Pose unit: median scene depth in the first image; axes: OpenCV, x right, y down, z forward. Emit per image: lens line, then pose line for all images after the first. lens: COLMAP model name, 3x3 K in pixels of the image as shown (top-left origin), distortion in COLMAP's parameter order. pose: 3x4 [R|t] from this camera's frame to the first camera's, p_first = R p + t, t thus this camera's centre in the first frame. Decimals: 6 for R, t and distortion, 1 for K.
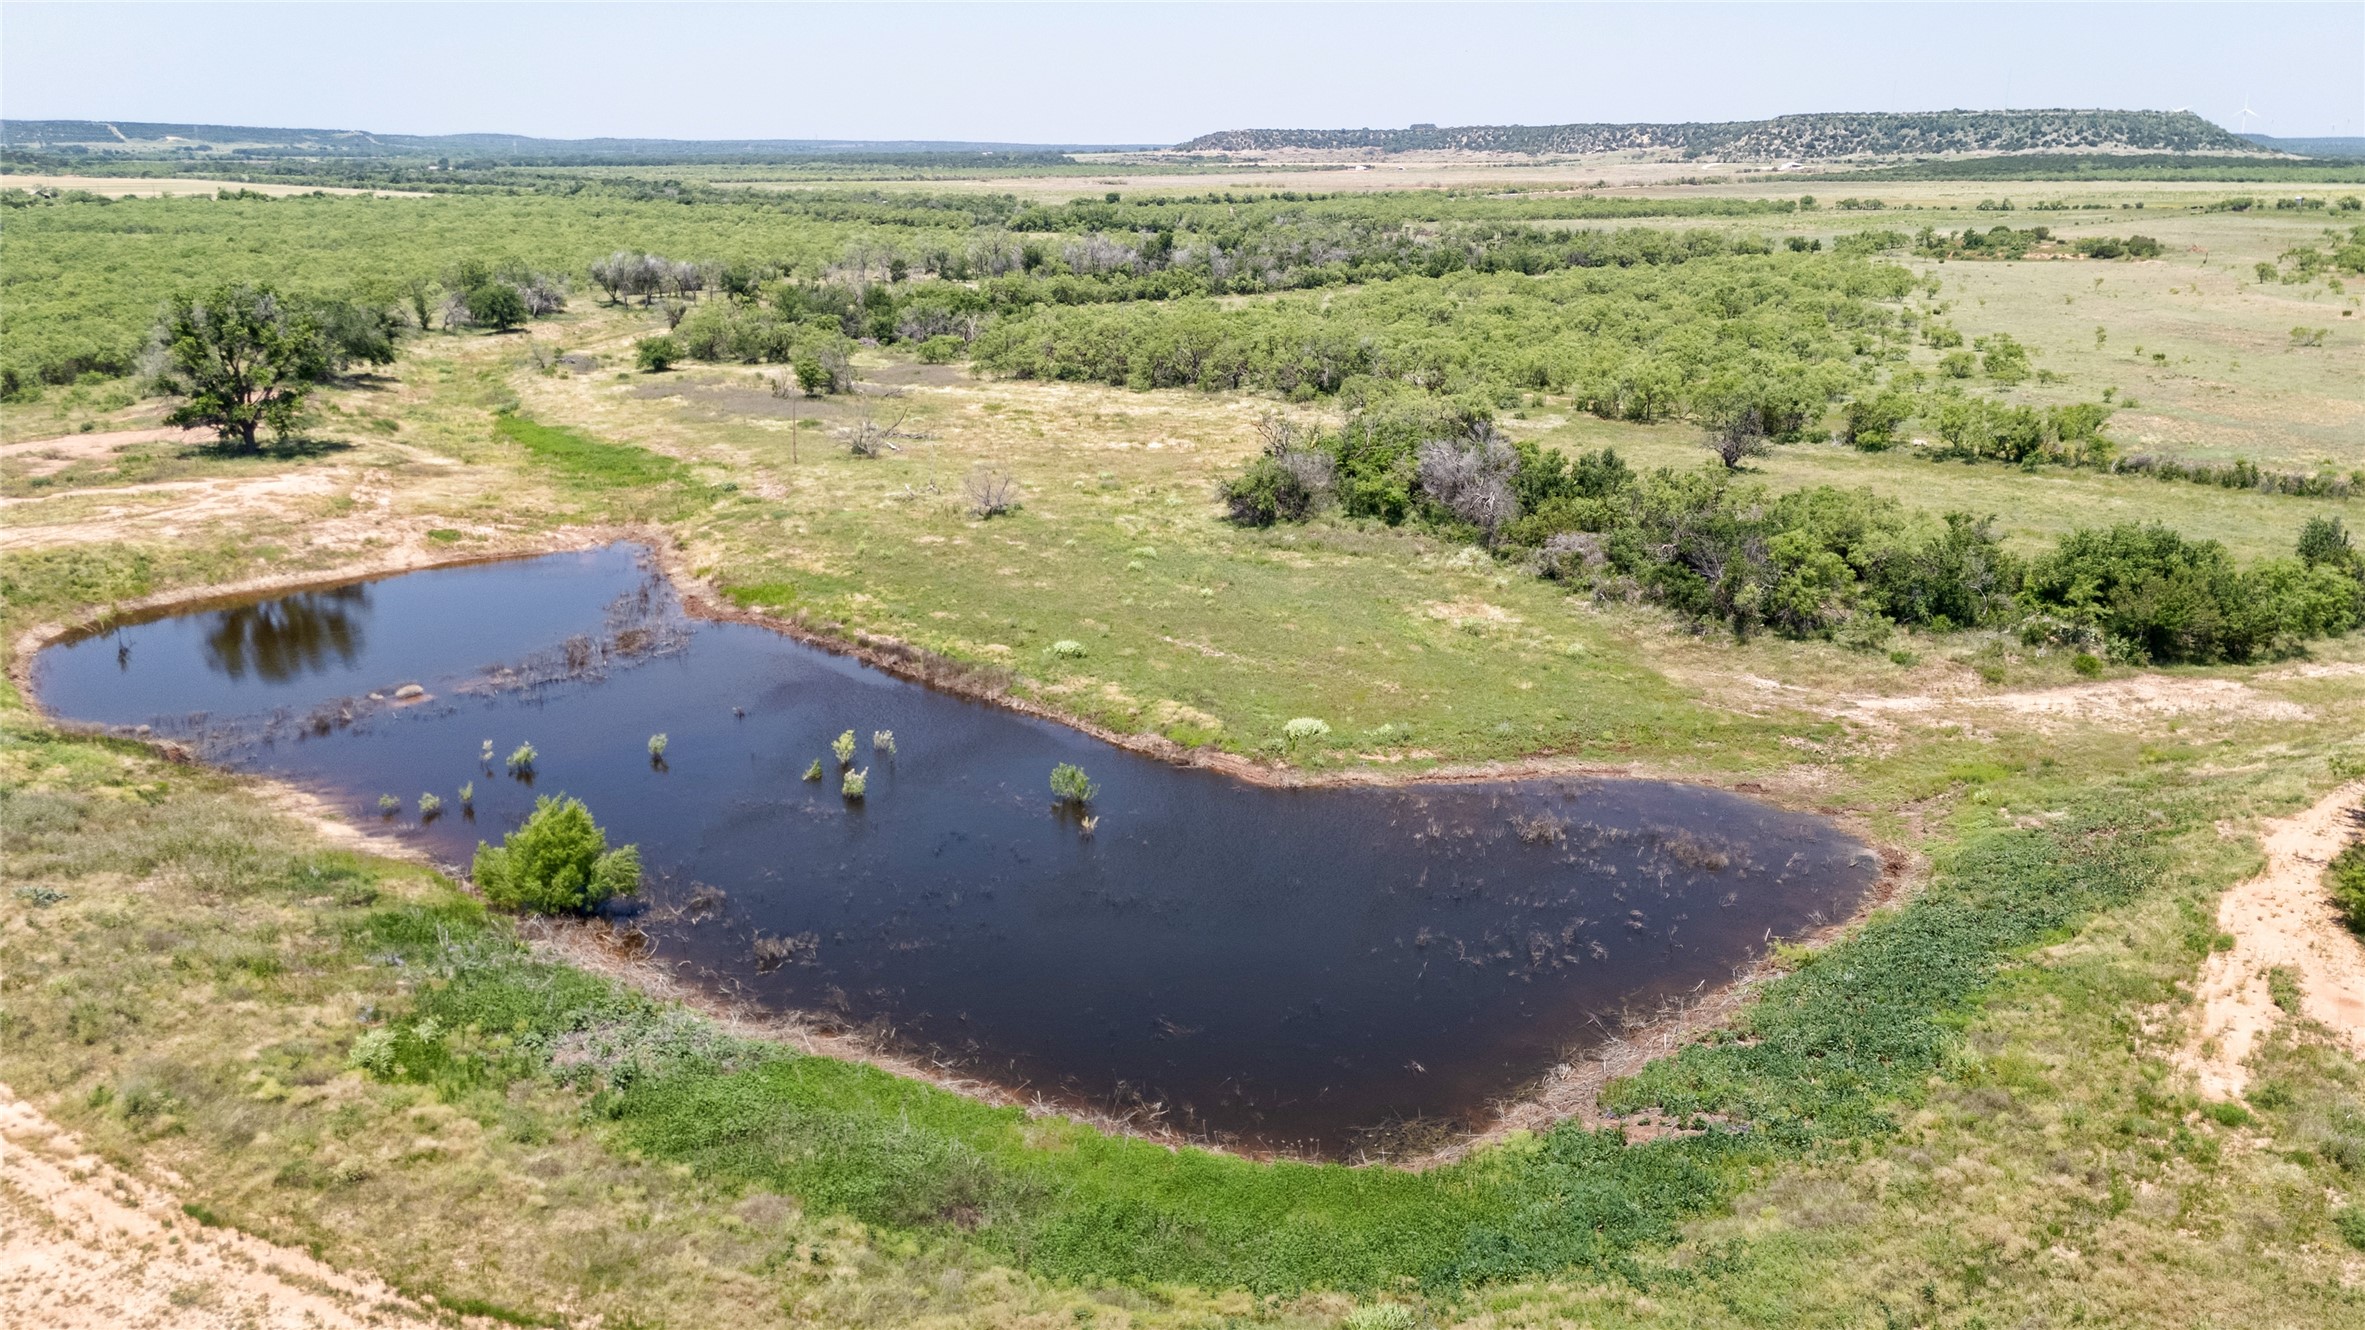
lens RADIAL K [[1784.1, 0, 1171.1], [0, 1784.1, 652.8], [0, 0, 1]] dist [0.087094, -0.075126]
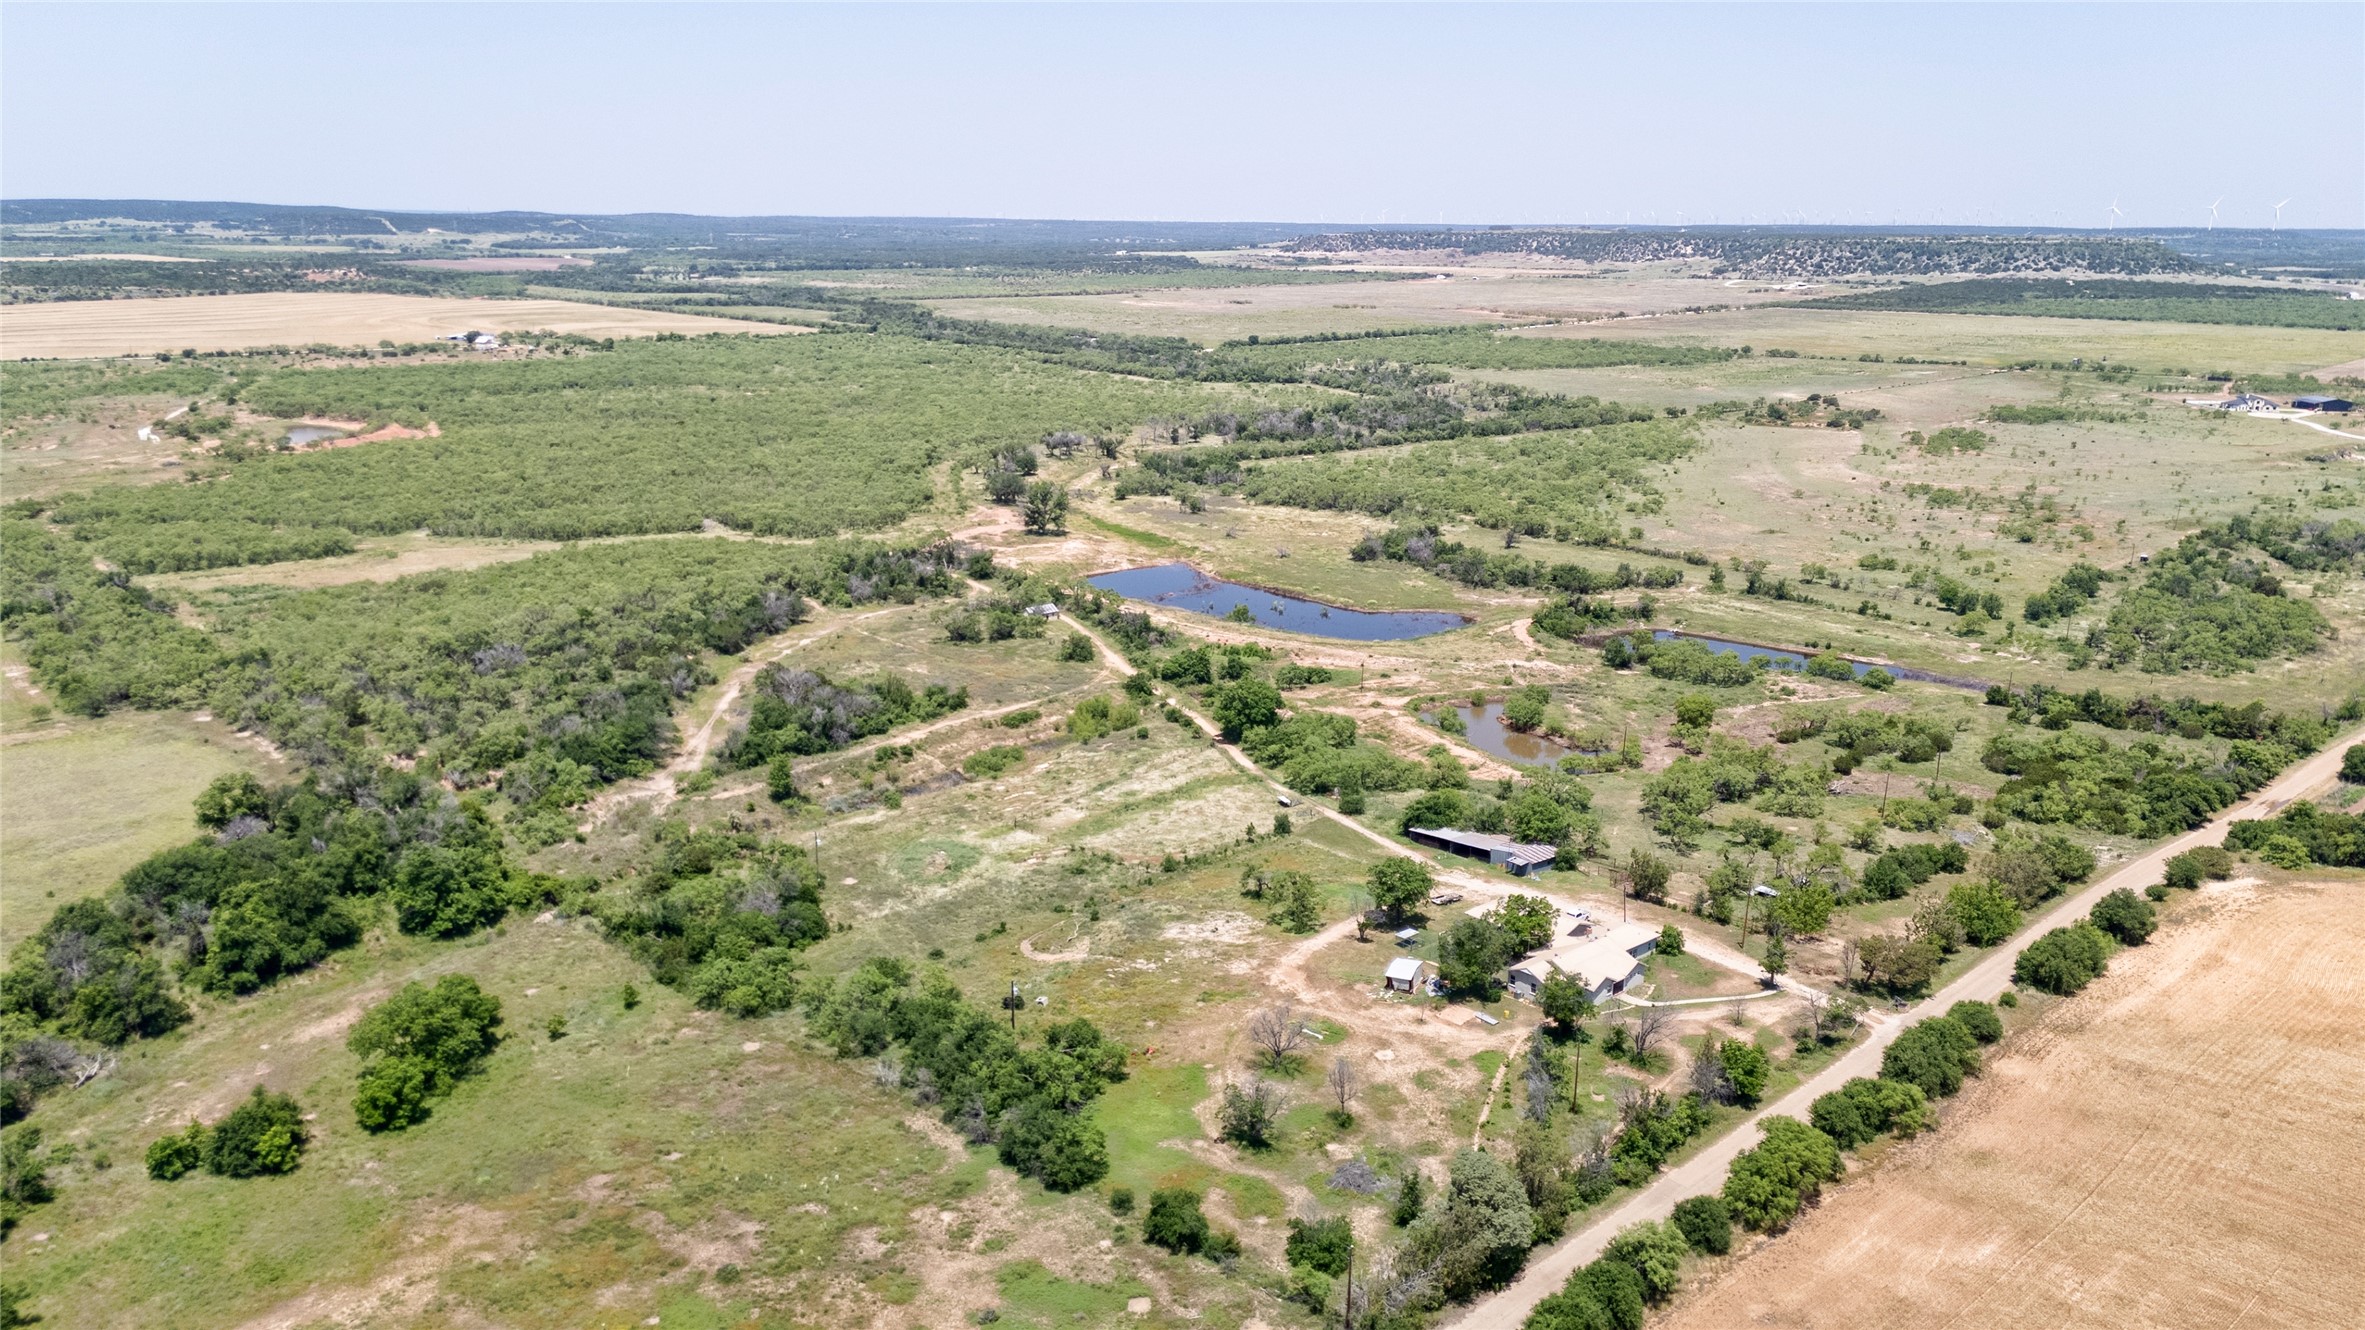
lens RADIAL K [[1755.1, 0, 1174.3], [0, 1755.1, 656.3], [0, 0, 1]] dist [0.067610, -0.049106]
pose [[0.998654, 0.020084, -0.047831, -0.026696], [-0.021270, 0.999475, -0.024422, 0.037403], [0.047316, 0.025407, 0.998557, -0.441935]]
